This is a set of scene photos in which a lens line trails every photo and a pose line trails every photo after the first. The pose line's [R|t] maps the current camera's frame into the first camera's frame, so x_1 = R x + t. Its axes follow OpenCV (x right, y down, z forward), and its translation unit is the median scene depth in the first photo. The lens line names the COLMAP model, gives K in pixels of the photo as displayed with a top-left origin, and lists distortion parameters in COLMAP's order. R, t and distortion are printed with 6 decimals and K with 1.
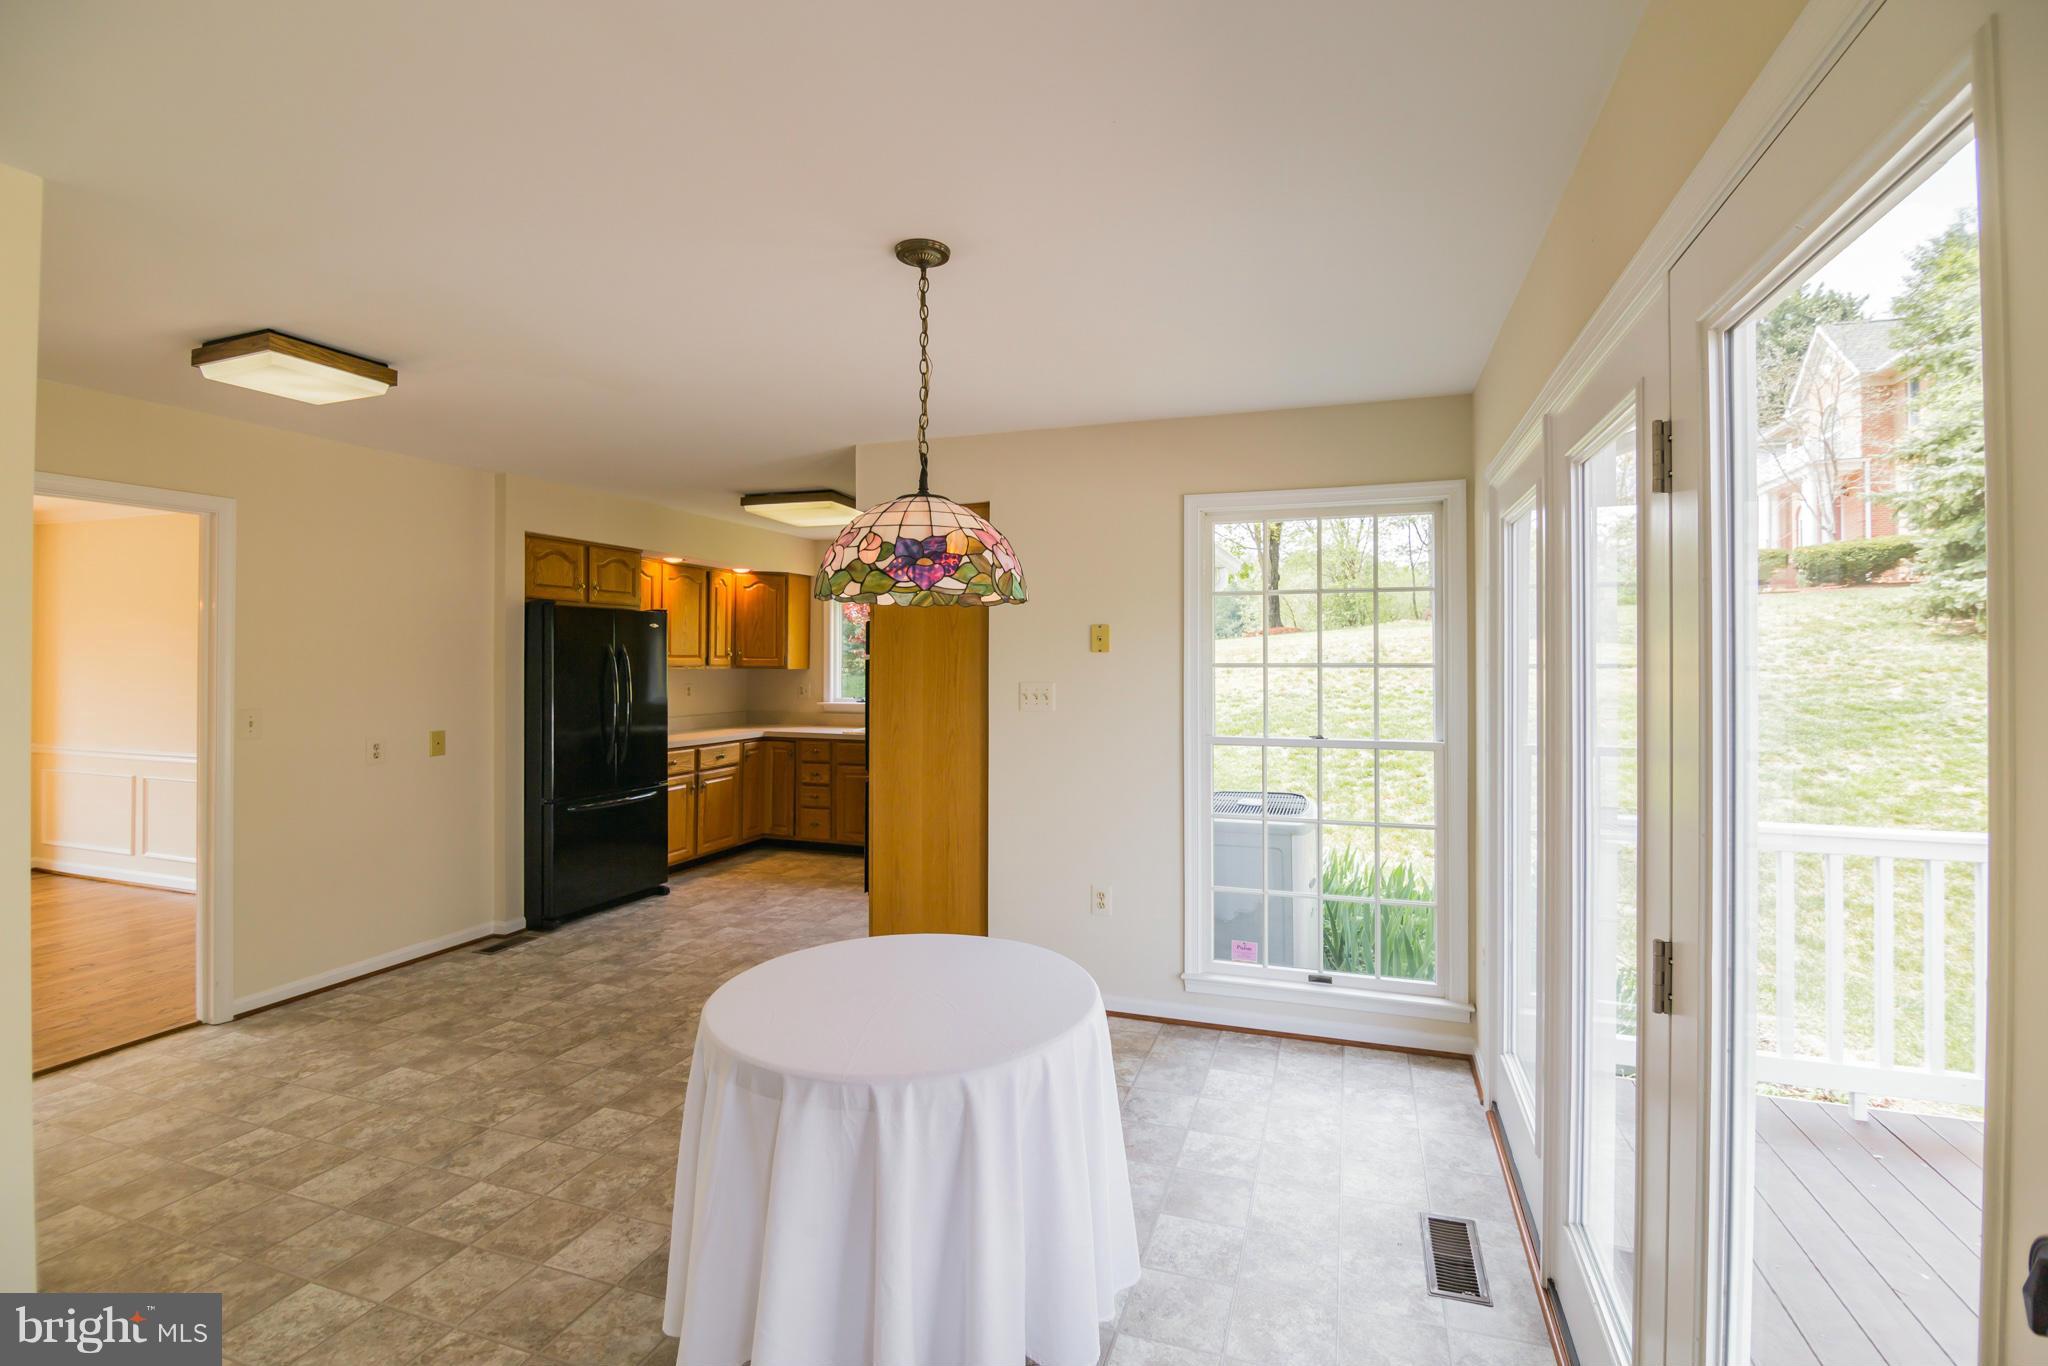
lens RADIAL K [[925.6, 0, 1031.5], [0, 925.6, 642.5], [0, 0, 1]] dist [-0.010781, -0.004701]
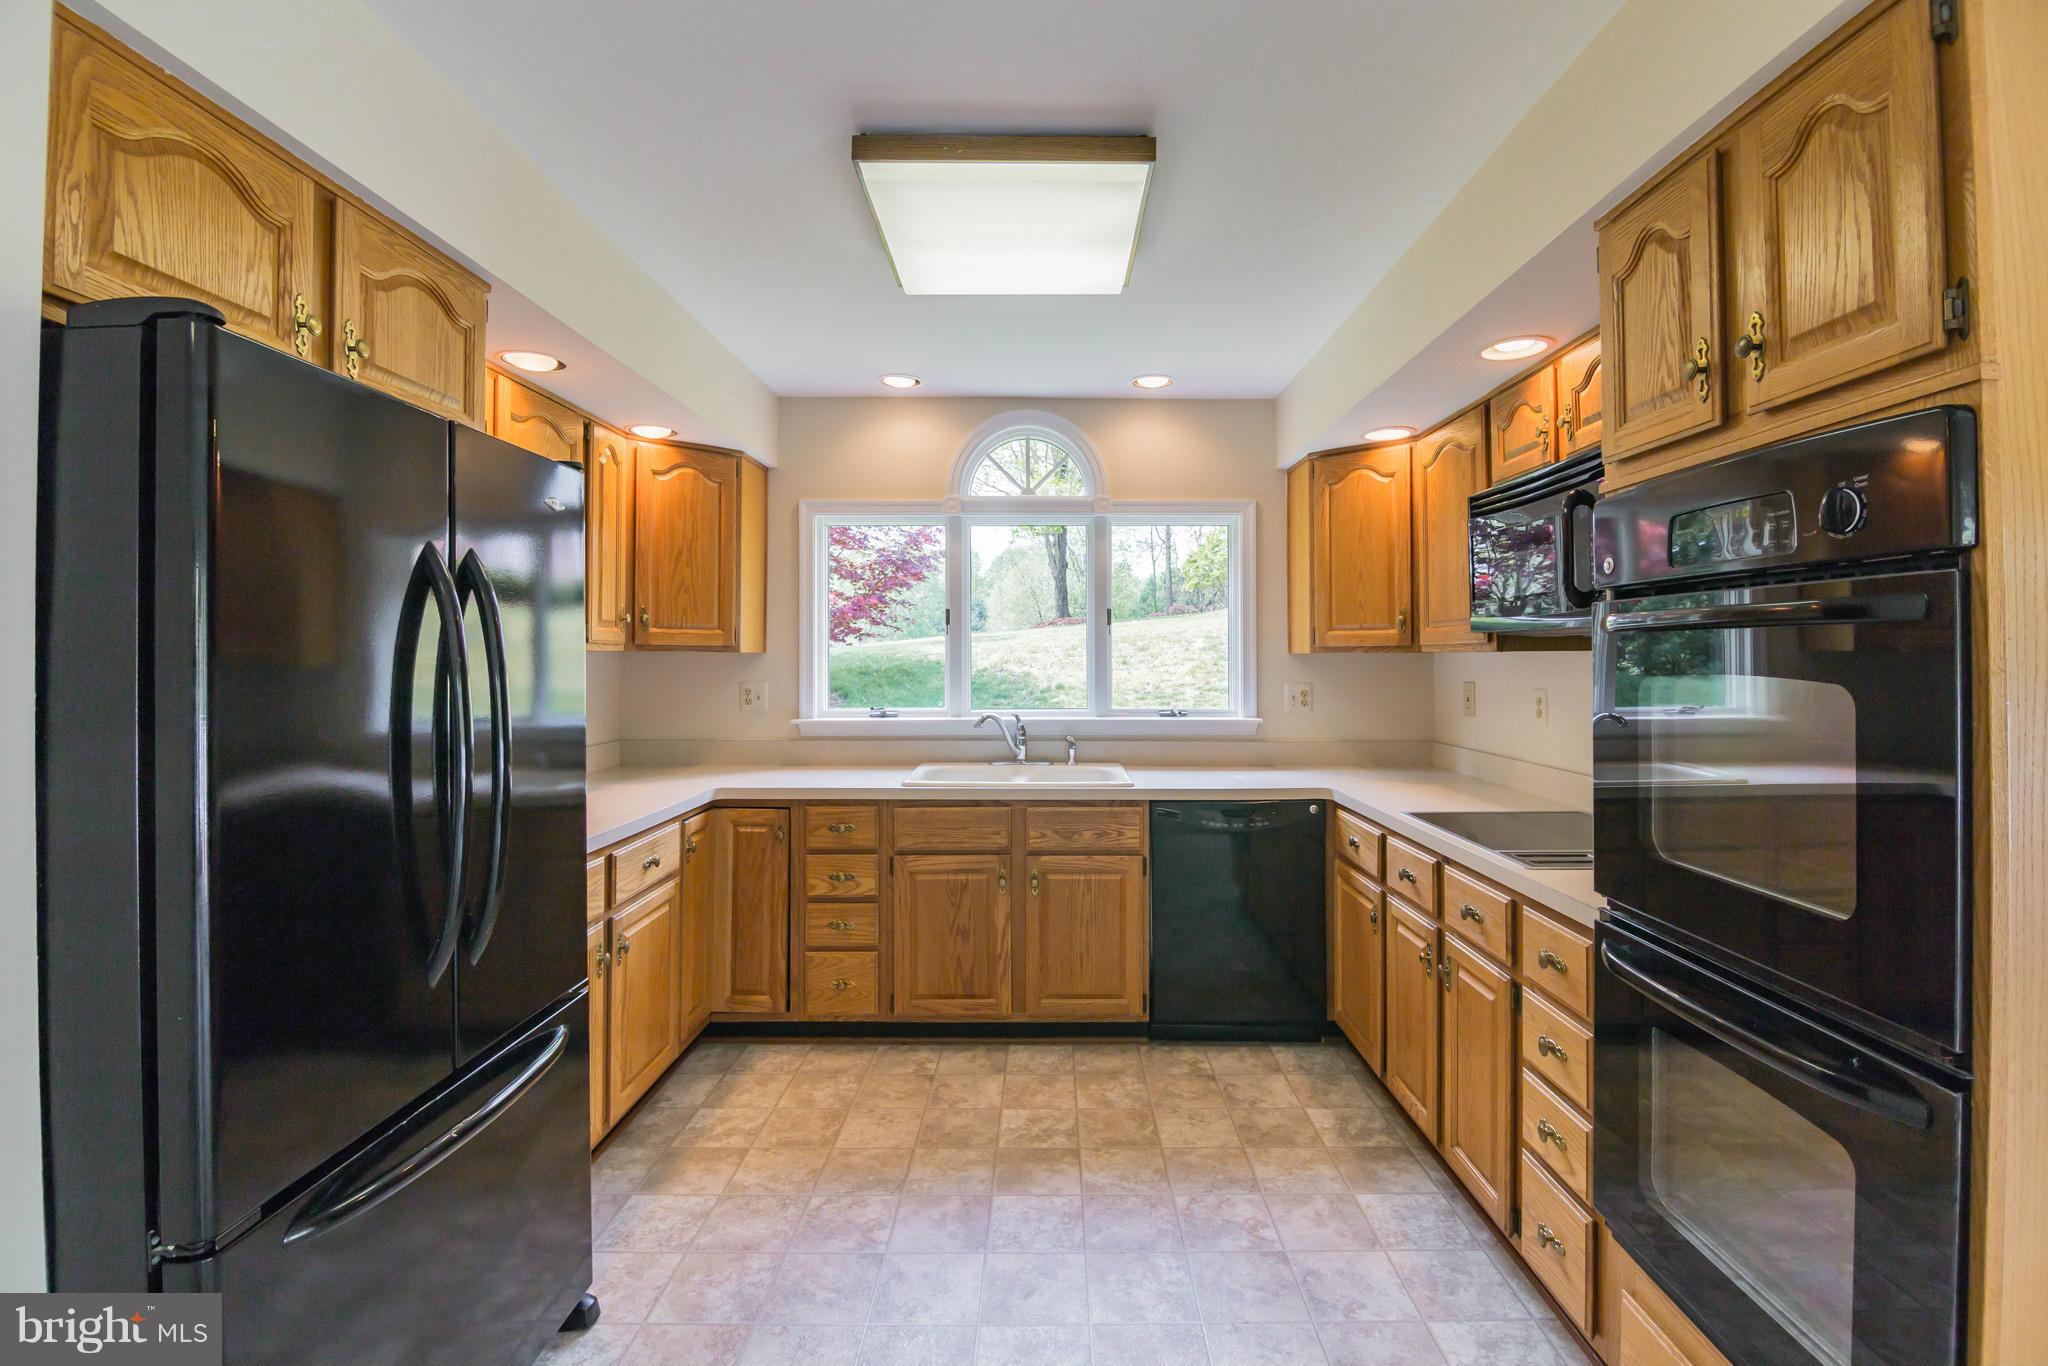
lens RADIAL K [[925.6, 0, 1052.3], [0, 925.6, 639.9], [0, 0, 1]] dist [-0.010781, -0.004701]
pose [[0.941507, 0.007298, 0.336914, -0.293446], [-0.007153, 0.999973, -0.001672, 0.023966], [-0.336917, -0.000835, 0.941534, 0.532139]]
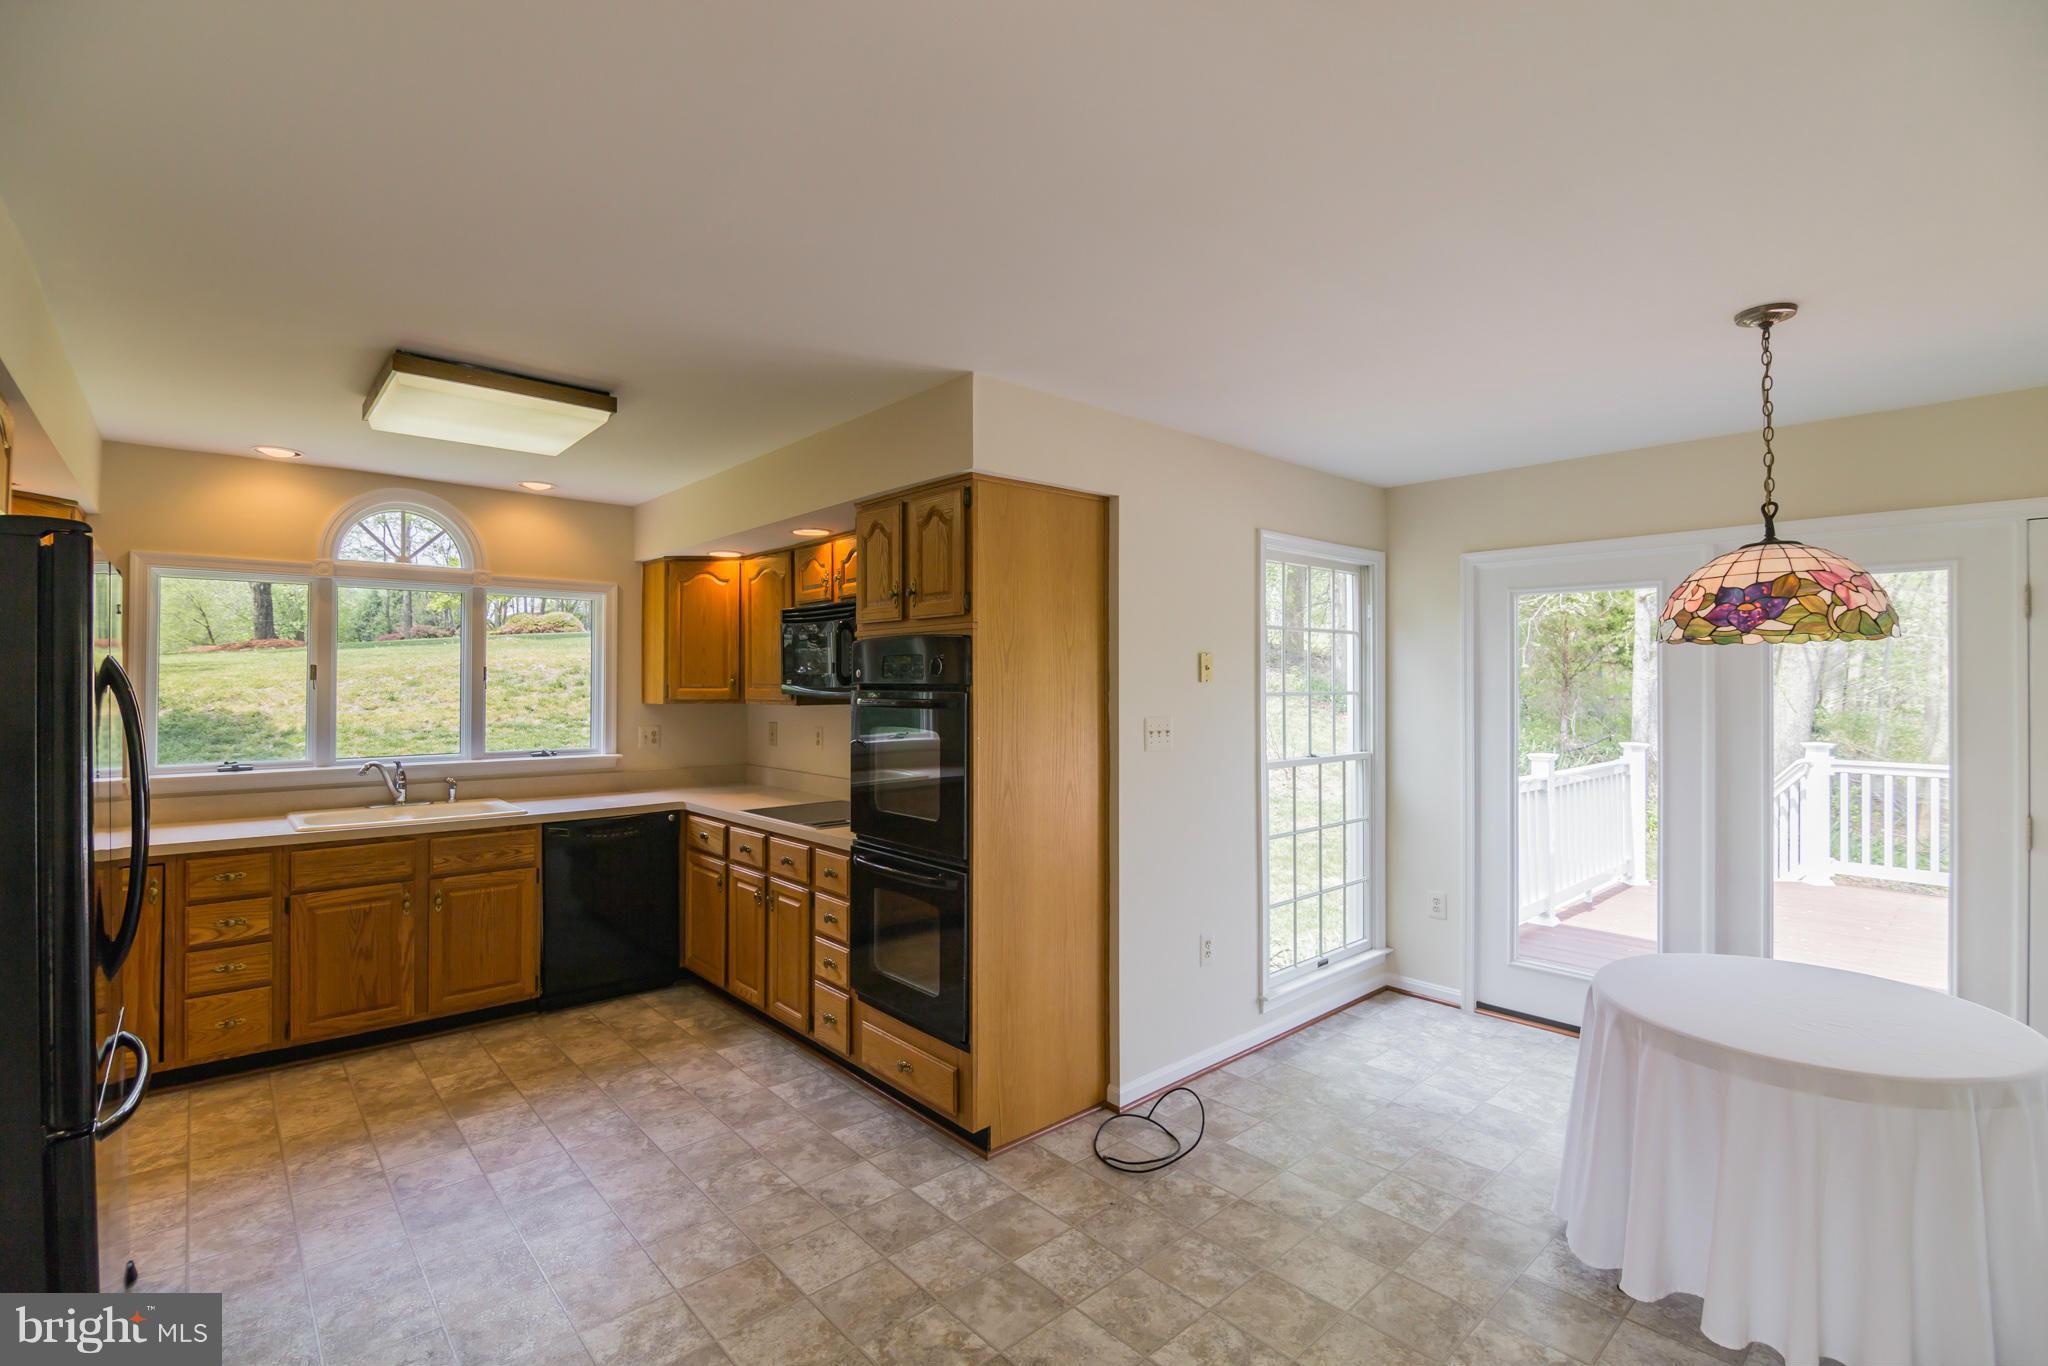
lens RADIAL K [[925.6, 0, 1021.1], [0, 925.6, 670.9], [0, 0, 1]] dist [-0.010781, -0.004701]
pose [[0.484452, 0.012796, 0.874724, -0.461056], [-0.015493, 0.999862, -0.006046, 0.004651], [-0.874681, -0.010624, 0.484583, 0.397966]]
